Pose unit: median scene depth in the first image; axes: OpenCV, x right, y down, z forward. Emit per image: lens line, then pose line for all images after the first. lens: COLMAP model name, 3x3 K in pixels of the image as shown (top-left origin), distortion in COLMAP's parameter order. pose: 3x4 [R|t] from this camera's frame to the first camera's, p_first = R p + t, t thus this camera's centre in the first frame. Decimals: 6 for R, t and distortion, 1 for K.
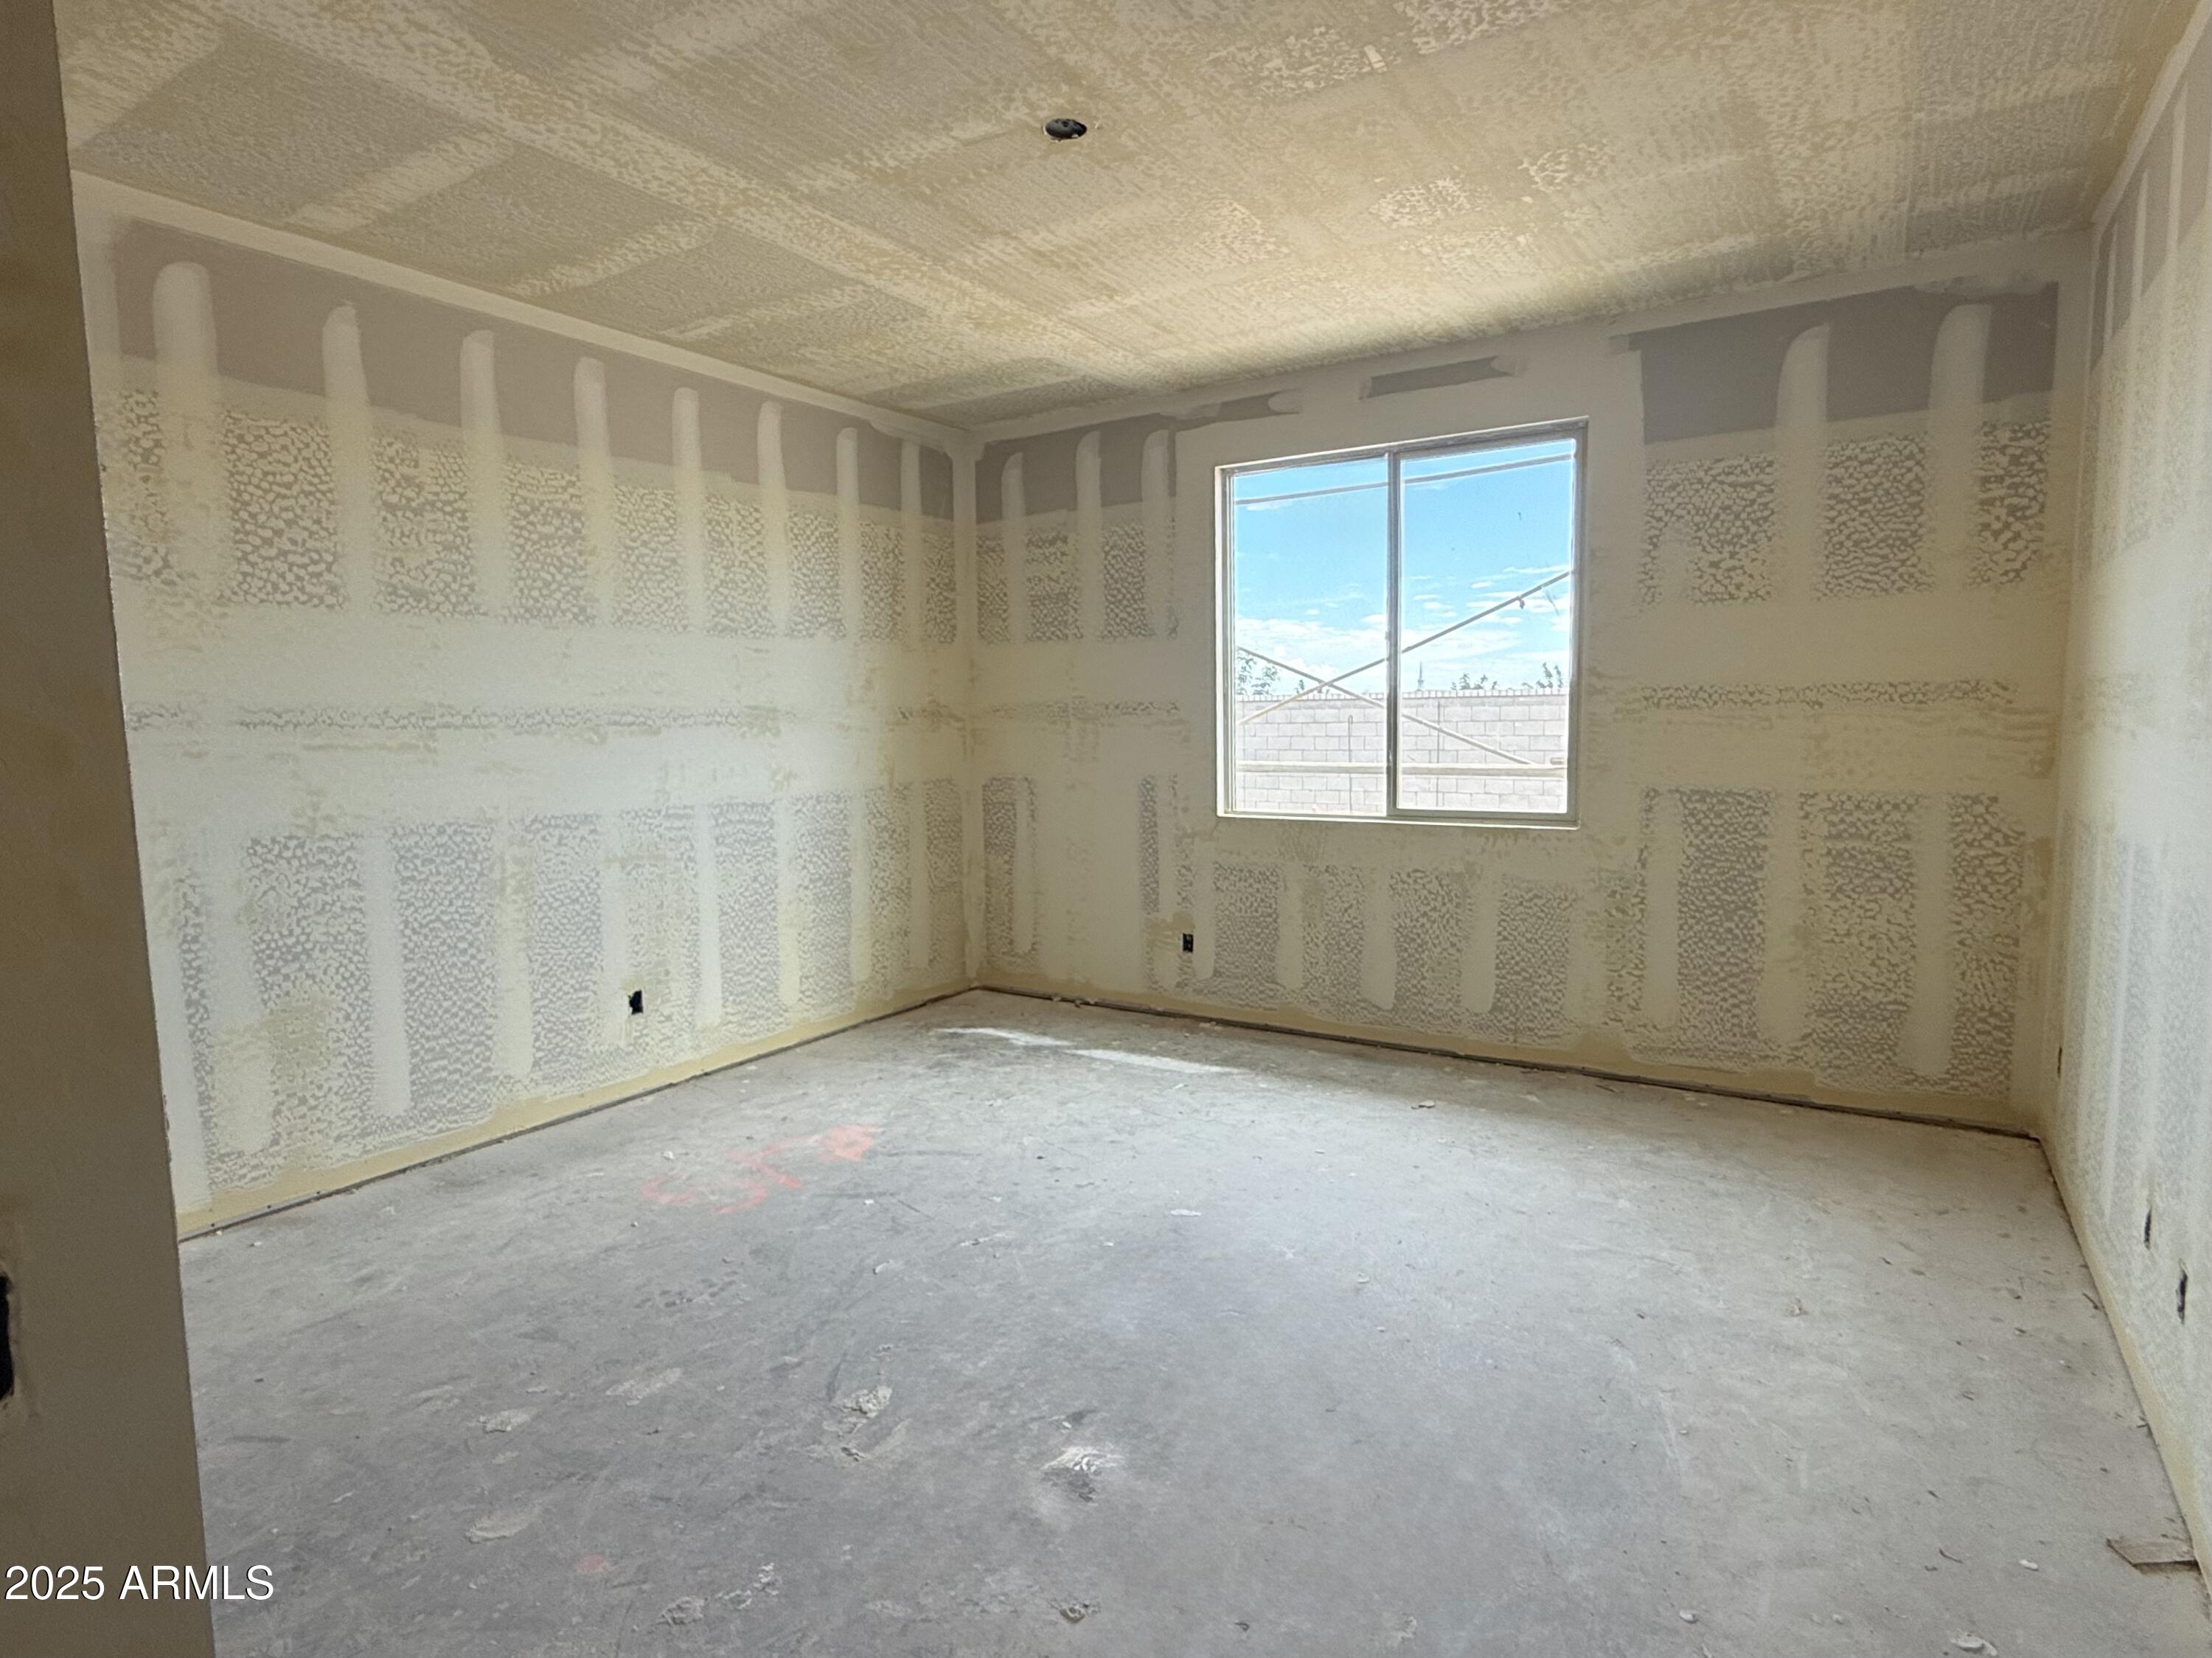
lens RADIAL K [[1200.4, 0, 1084.3], [0, 1200.4, 836.5], [0, 0, 1]] dist [-0.018117, -0.001712]
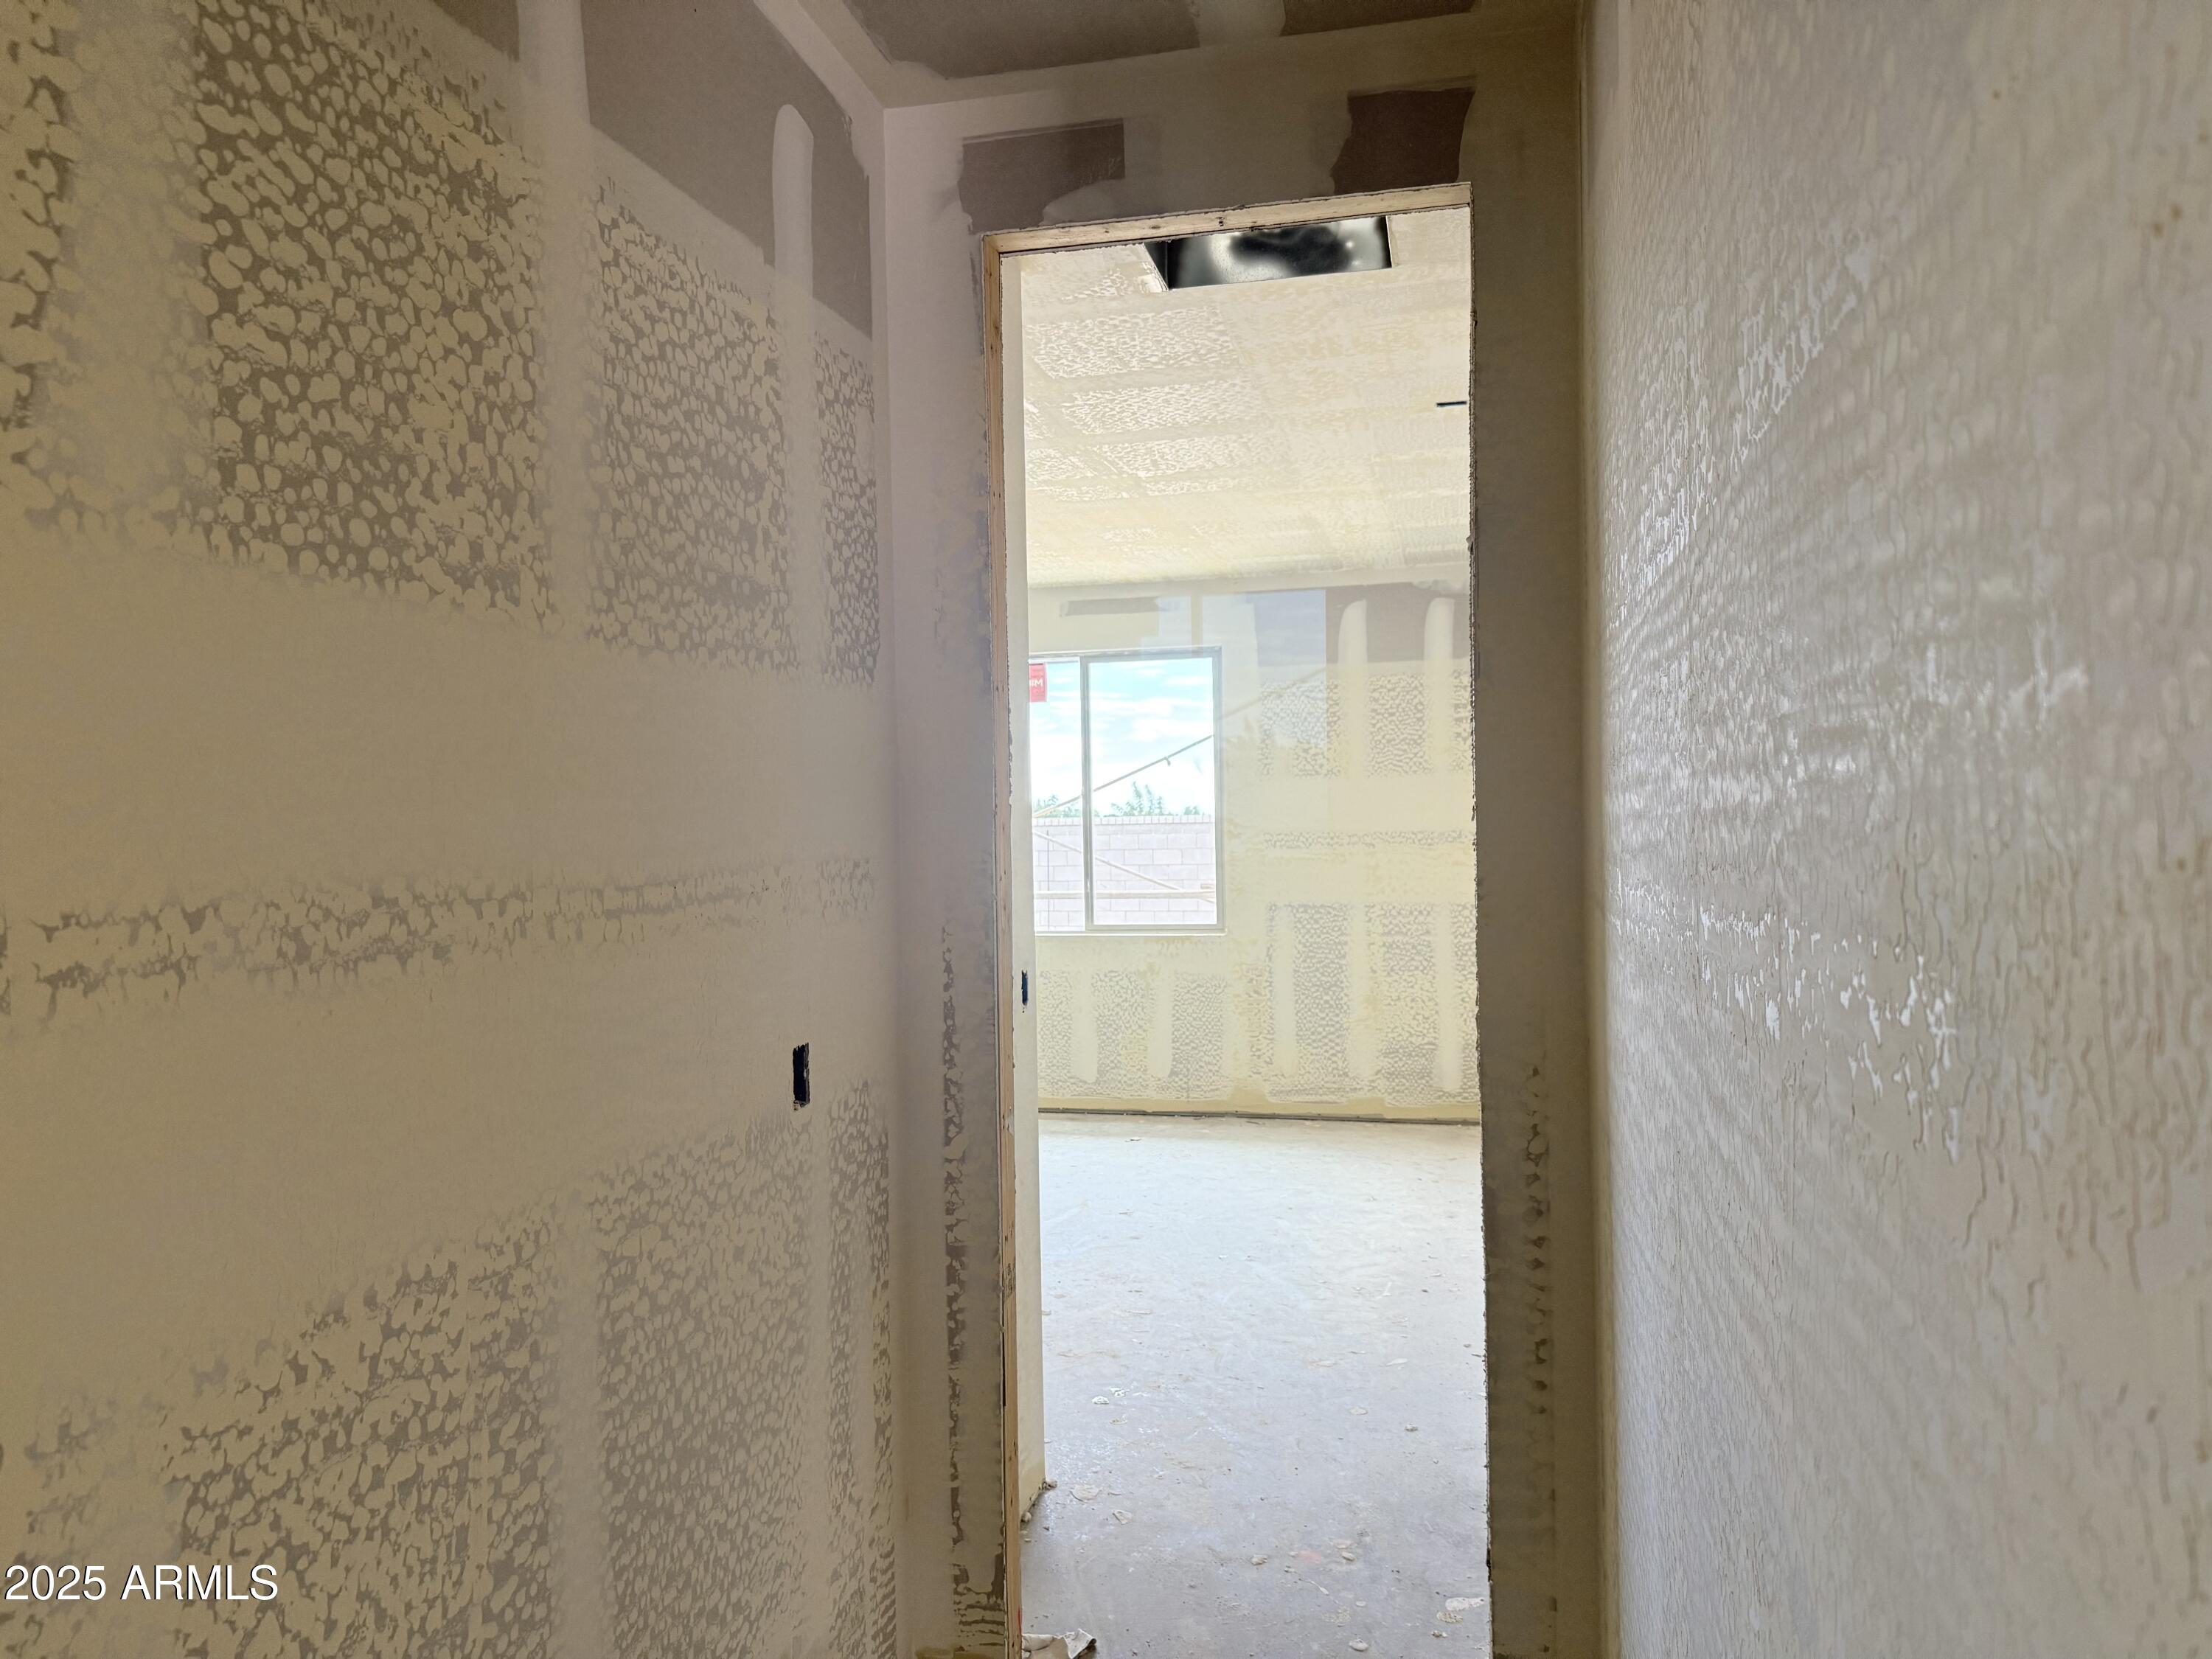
lens RADIAL K [[1543.2, 0, 1110.5], [0, 1543.2, 825.2], [0, 0, 1]] dist [0.004595, -0.009747]
pose [[0.937746, 0.001353, 0.347319, -0.347250], [0.036900, 0.993945, -0.103500, 0.049445], [-0.345356, 0.109873, 0.932018, -0.660597]]
